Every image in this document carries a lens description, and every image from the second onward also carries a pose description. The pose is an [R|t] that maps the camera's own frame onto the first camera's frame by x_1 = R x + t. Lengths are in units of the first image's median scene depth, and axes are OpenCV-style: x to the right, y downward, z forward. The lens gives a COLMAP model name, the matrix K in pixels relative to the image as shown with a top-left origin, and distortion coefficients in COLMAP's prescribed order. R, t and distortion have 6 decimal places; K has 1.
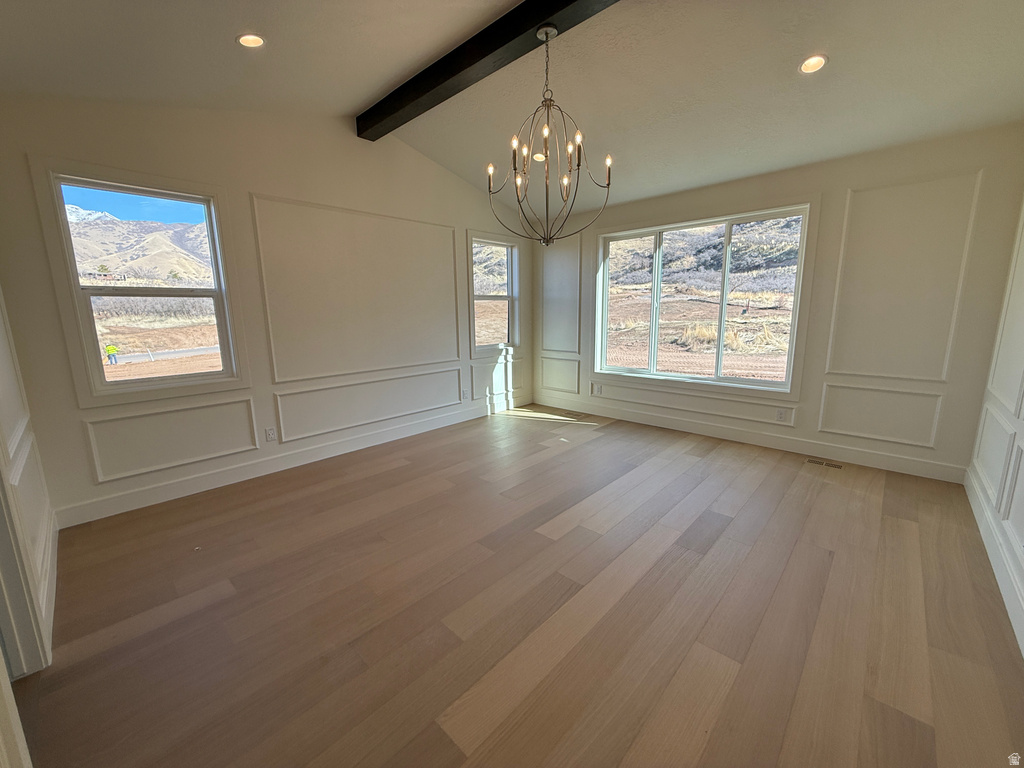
lens RADIAL K [[405.4, 0, 506.9], [0, 405.4, 390.8], [0, 0, 1]] dist [-0.000002, -0.000172]
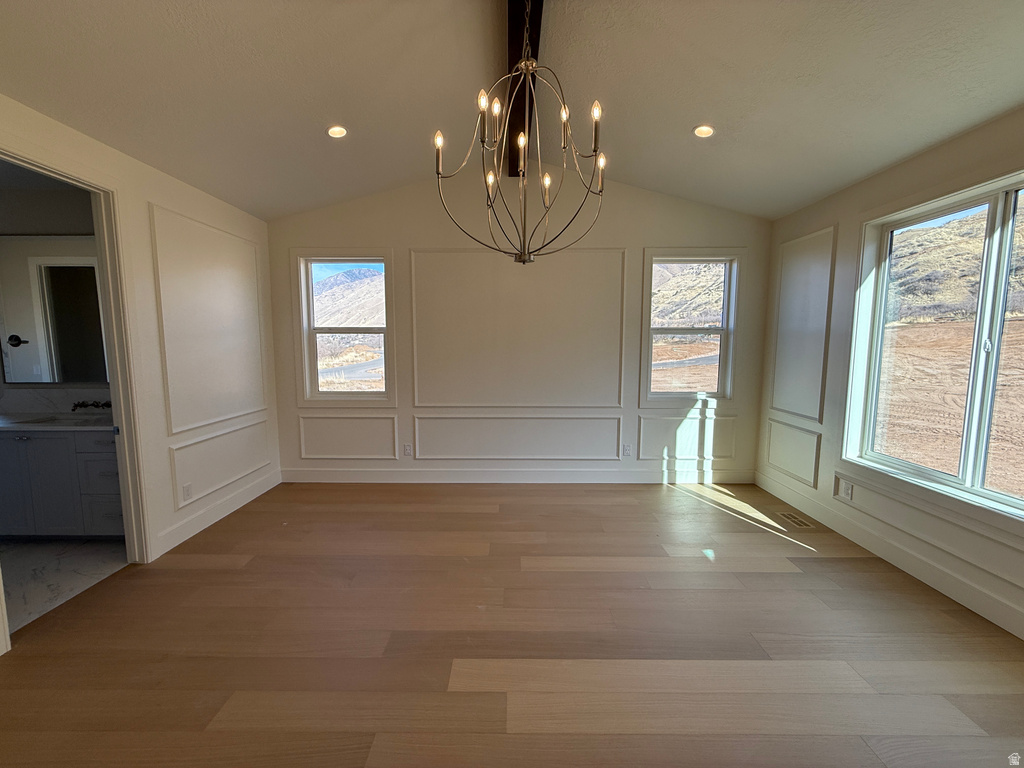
lens RADIAL K [[405.4, 0, 496.3], [0, 405.4, 391.4], [0, 0, 1]] dist [-0.000002, -0.000172]
pose [[0.686610, 0.102316, -0.719791, 0.279916], [-0.153106, 0.988194, -0.005580, -0.061343], [0.710722, 0.114036, 0.694169, 0.241669]]
